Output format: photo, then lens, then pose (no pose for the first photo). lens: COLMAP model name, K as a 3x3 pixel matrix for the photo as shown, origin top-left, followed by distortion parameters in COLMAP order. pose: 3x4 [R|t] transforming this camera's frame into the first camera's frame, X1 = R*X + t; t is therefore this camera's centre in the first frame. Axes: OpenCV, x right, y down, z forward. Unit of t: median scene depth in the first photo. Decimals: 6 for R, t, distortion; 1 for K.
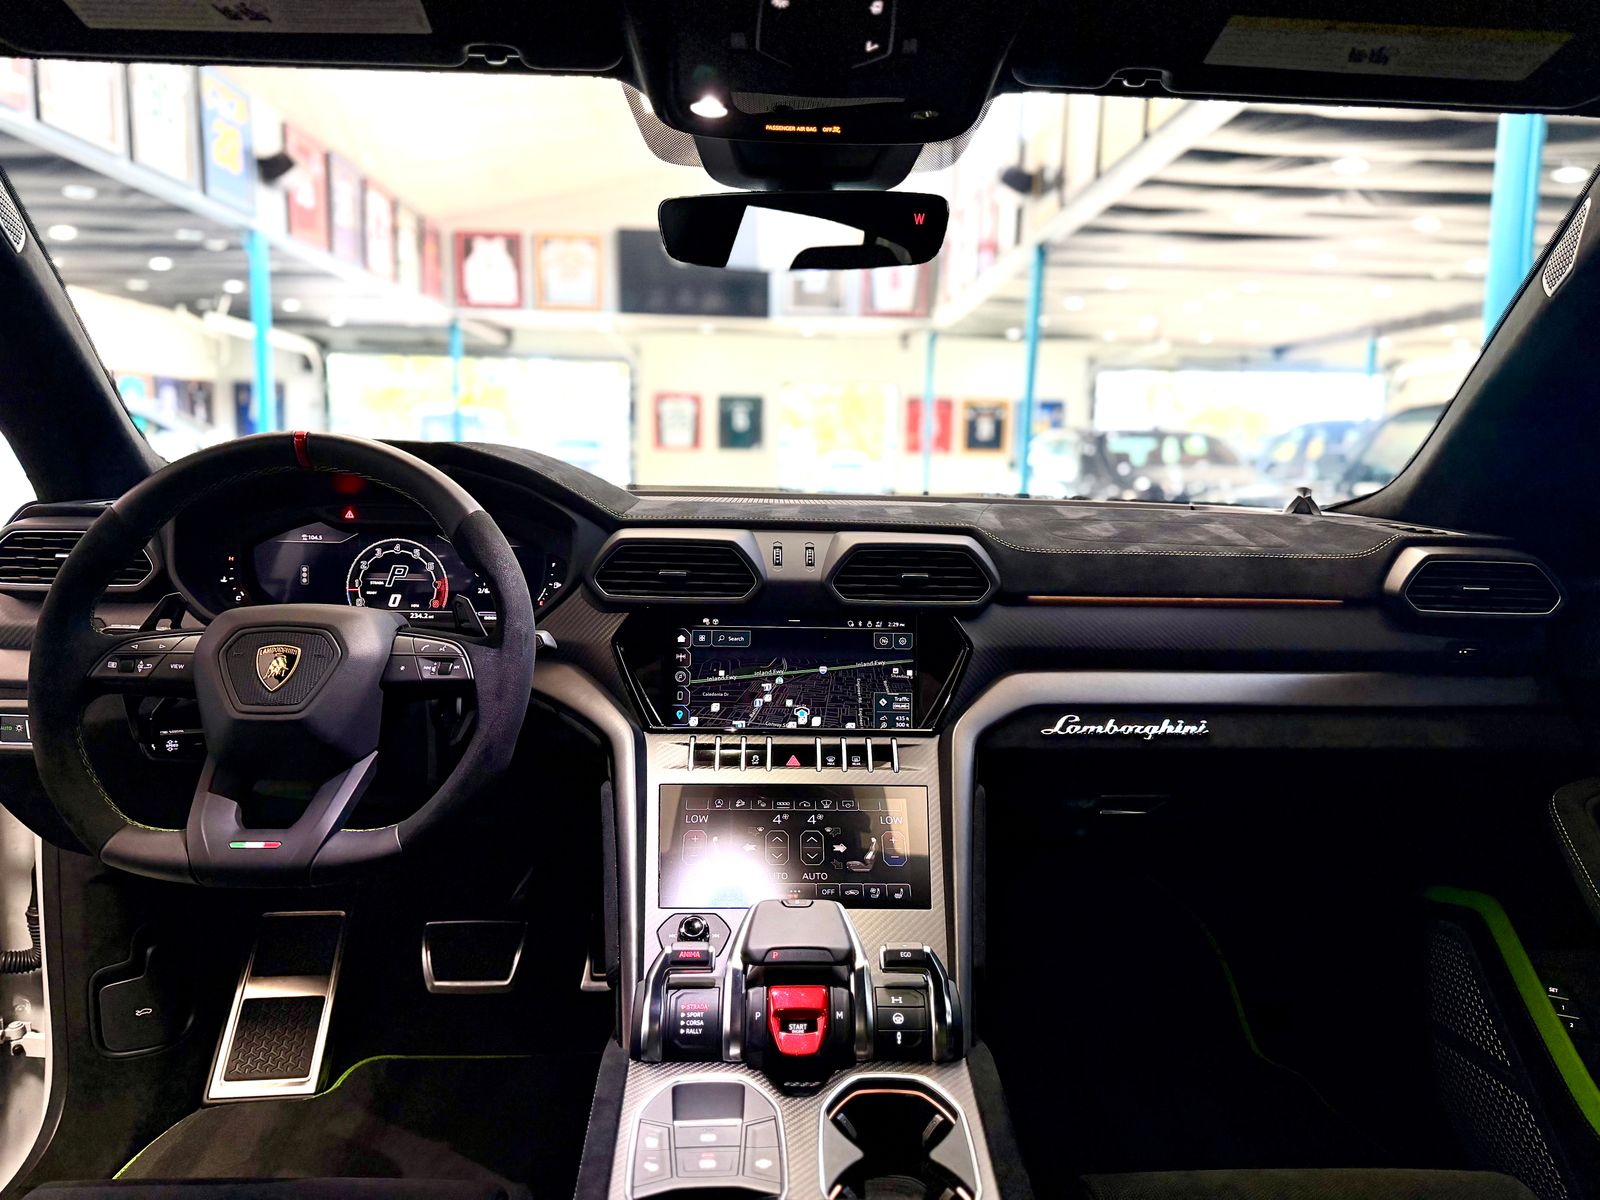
lens RADIAL K [[1134.4, 0, 800.0], [0, 1134.4, 600.0], [0, 0, 1]] dist [0.023895, -0.034411]
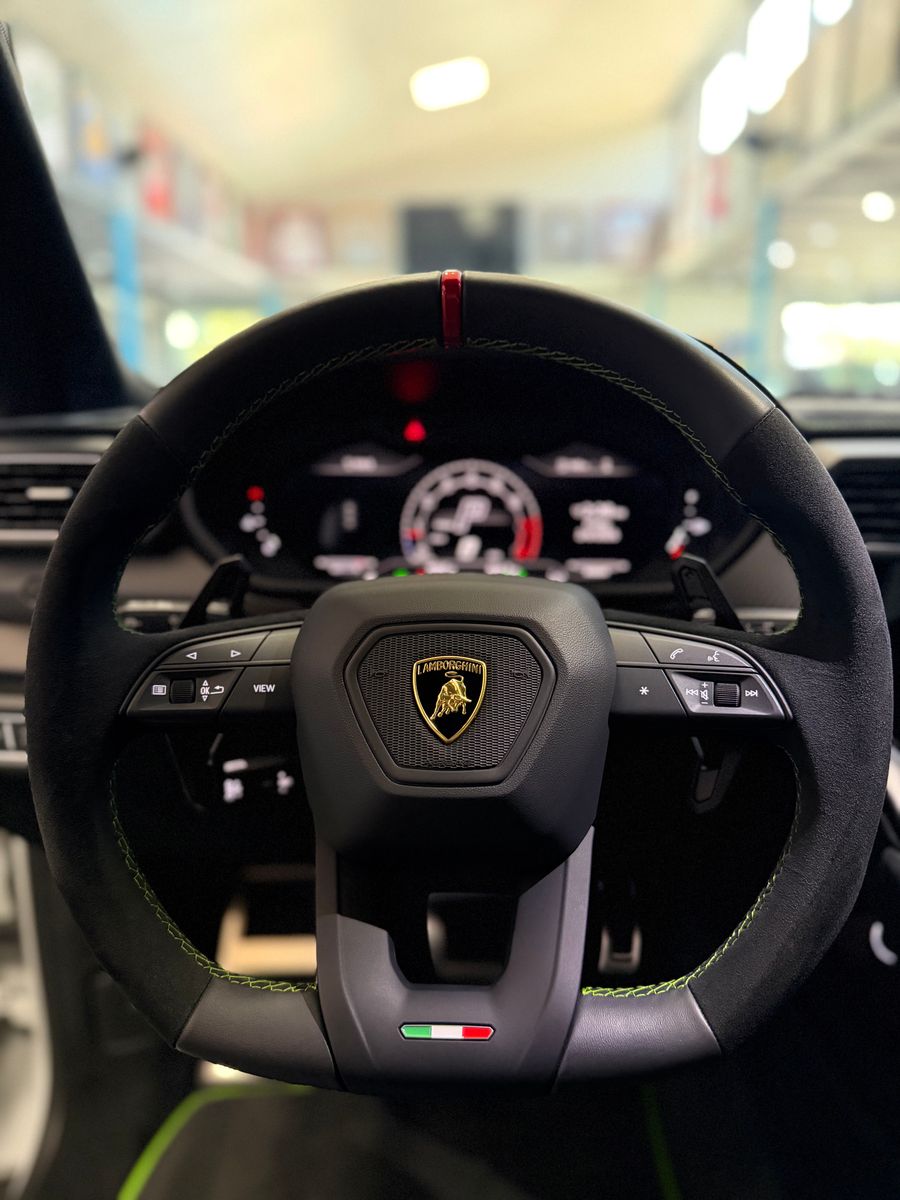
lens RADIAL K [[822.6, 0, 484.9], [0, 822.6, 598.0], [0, 0, 1]] dist [0.093303, -0.146649]
pose [[0.999369, -0.000382, -0.035530, -0.417674], [0.004286, 0.993936, 0.109878, -0.034237], [0.035272, -0.109961, 0.993310, 0.584489]]
